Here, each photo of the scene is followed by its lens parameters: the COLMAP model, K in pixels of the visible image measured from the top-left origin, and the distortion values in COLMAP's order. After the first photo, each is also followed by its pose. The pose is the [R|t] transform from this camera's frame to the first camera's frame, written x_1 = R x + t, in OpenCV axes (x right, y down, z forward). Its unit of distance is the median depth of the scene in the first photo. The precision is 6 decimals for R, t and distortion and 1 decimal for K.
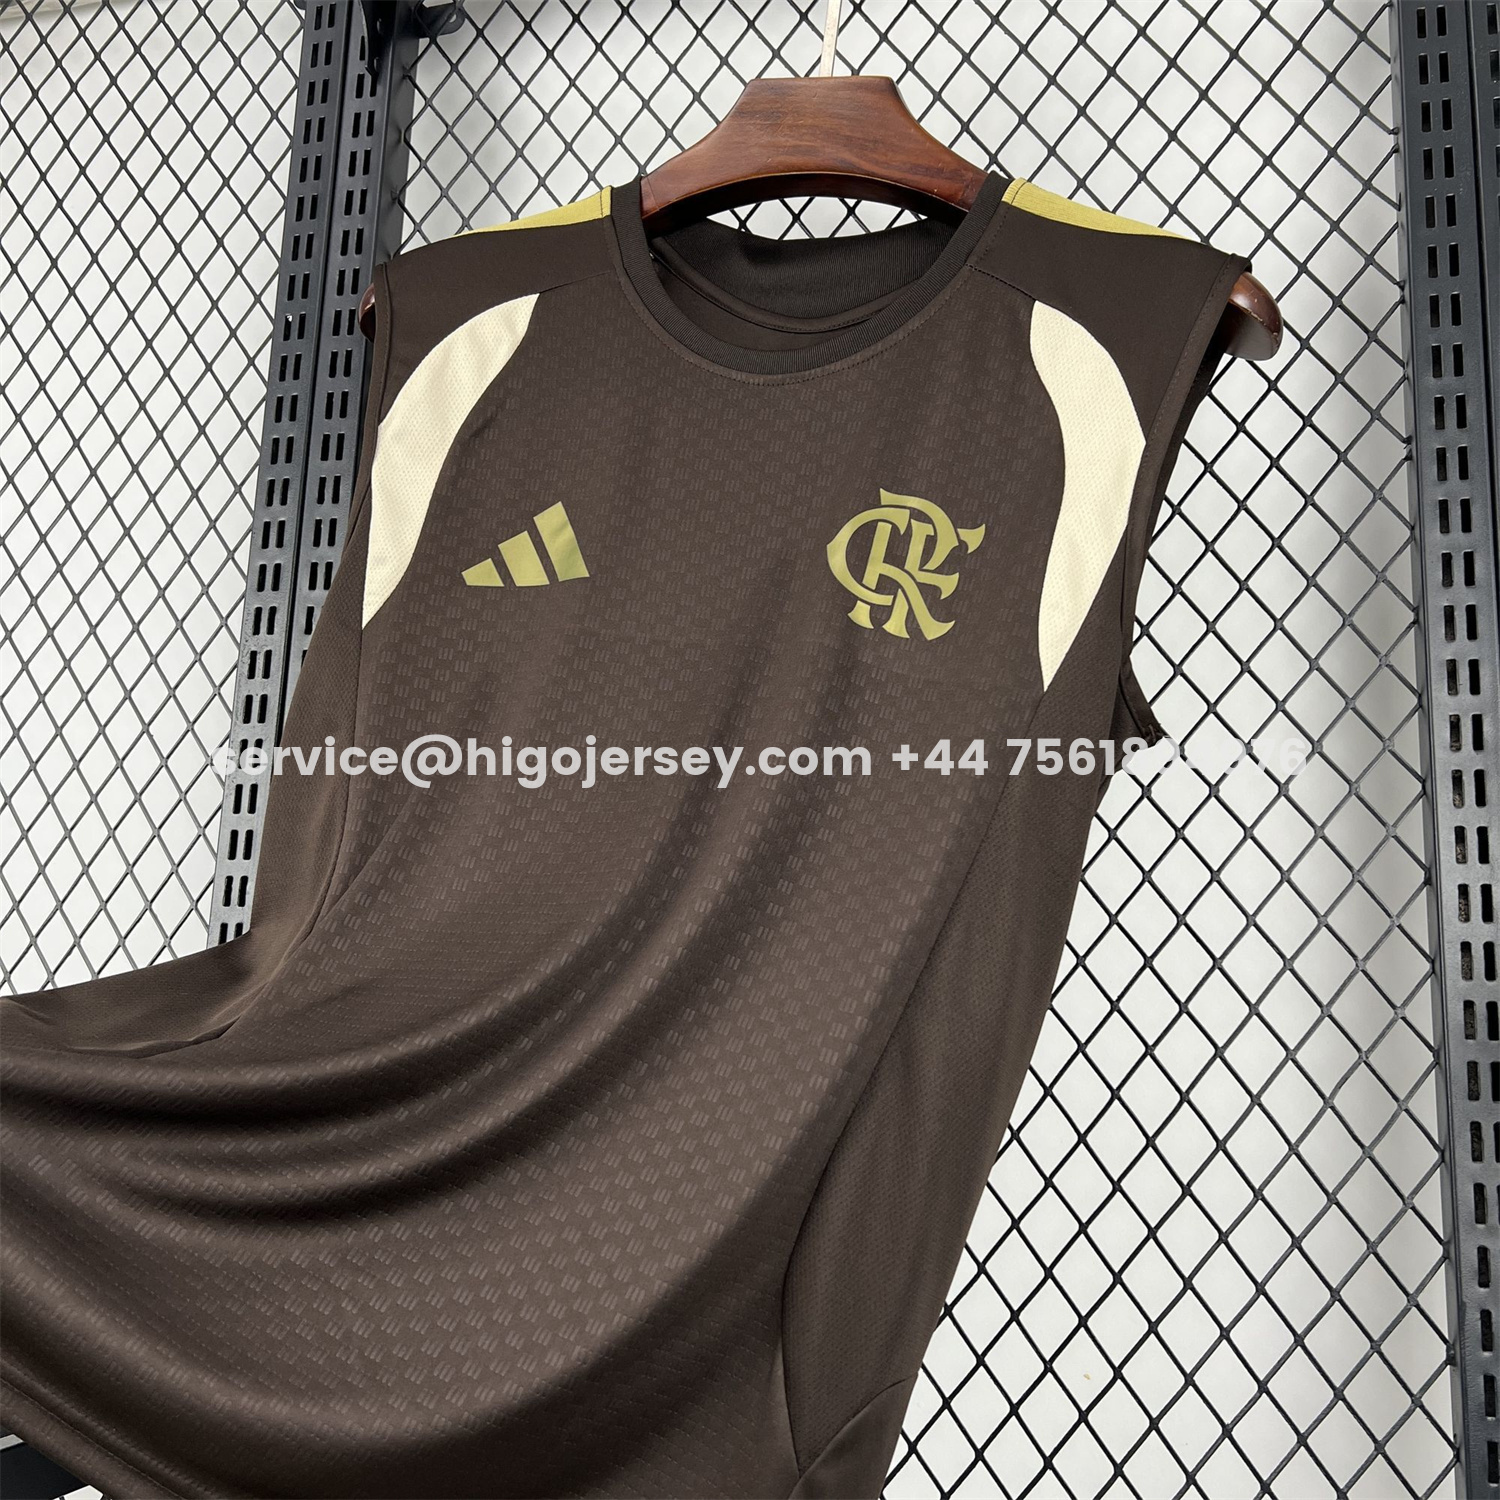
lens RADIAL K [[1528.1, 0, 749.8], [0, 1528.1, 757.4], [0, 0, 1]] dist [0.008845, 0.000000]
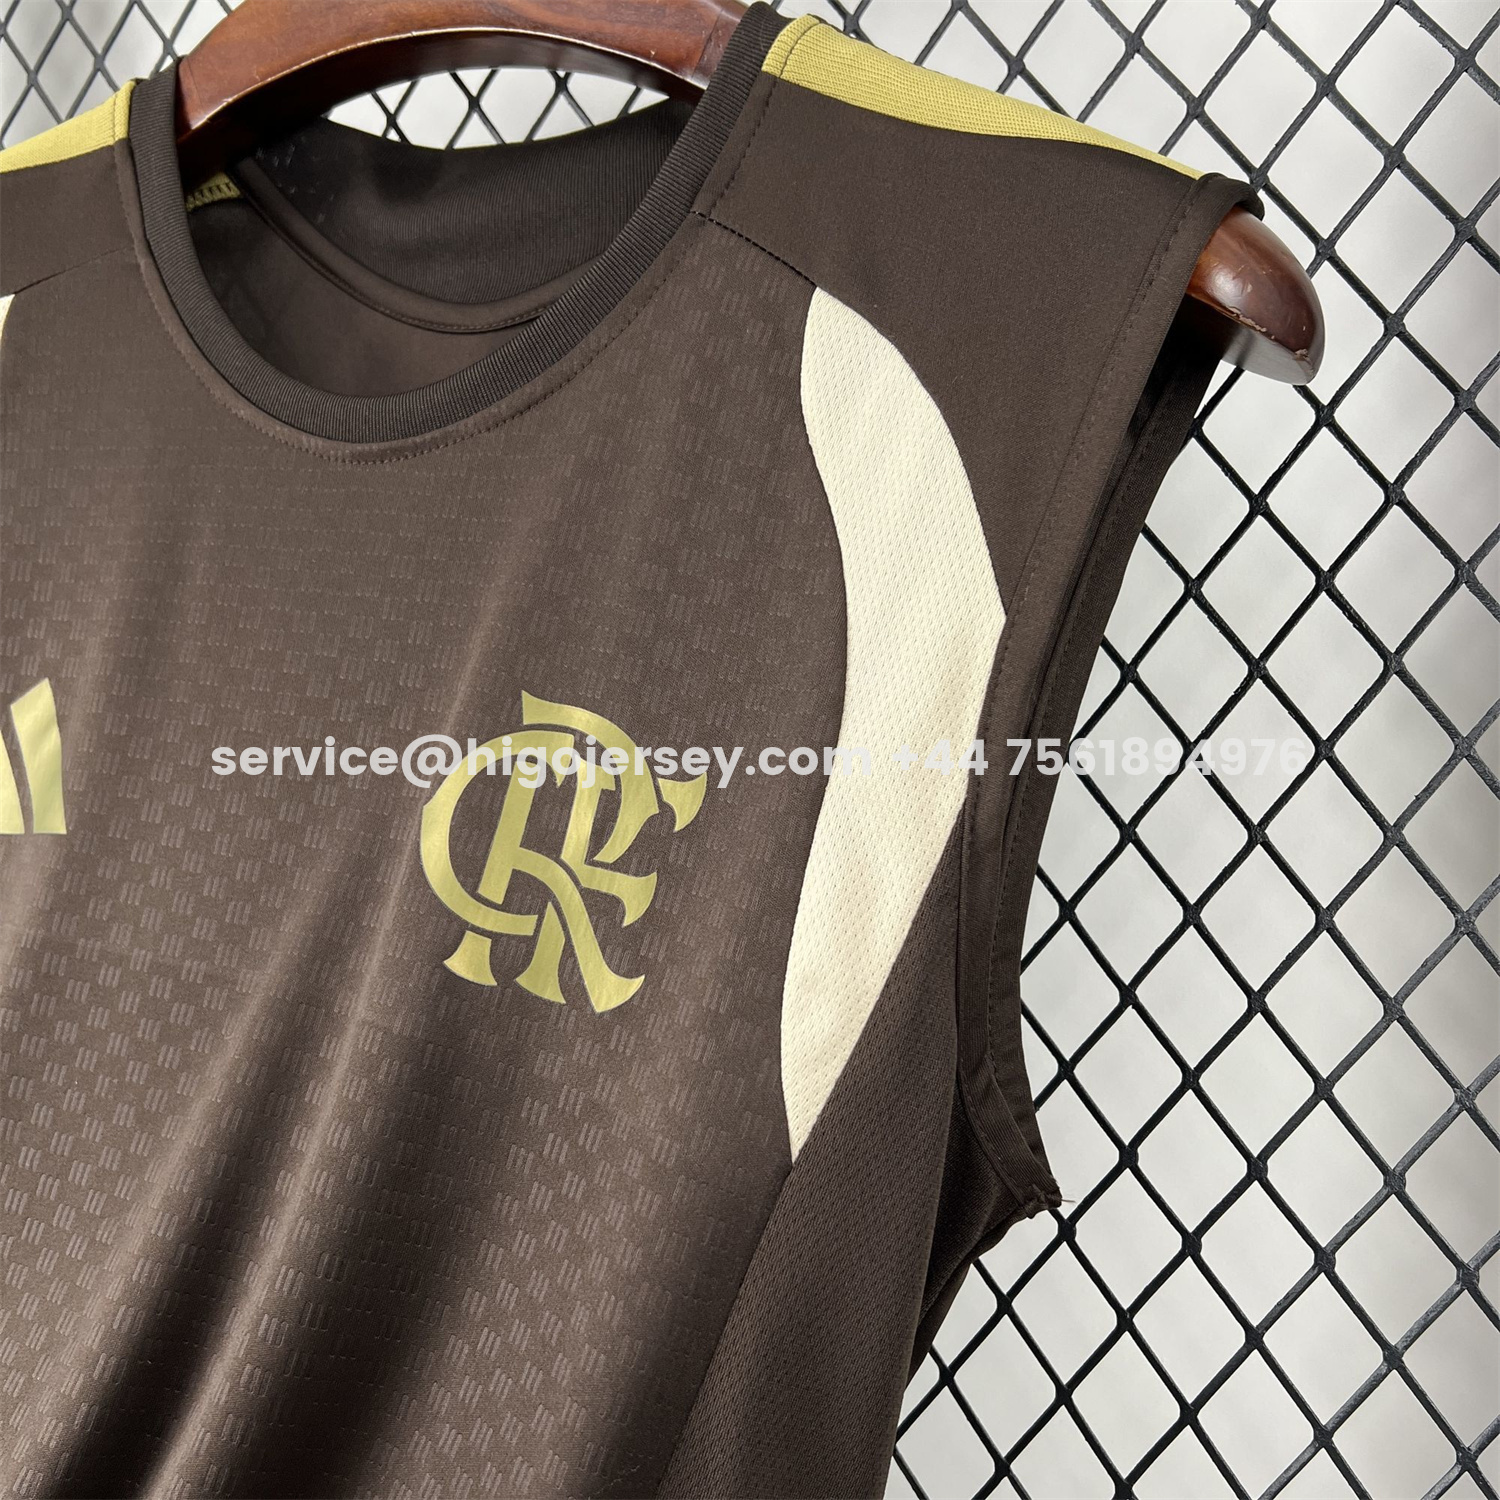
lens RADIAL K [[1528.1, 0, 746.8], [0, 1528.1, 751.0], [0, 0, 1]] dist [0.008845, 0.000000]
pose [[0.991463, -0.031739, -0.126470, 0.218940], [0.049312, 0.989155, 0.138347, -0.216702], [0.120708, -0.143403, 0.982276, 0.484278]]
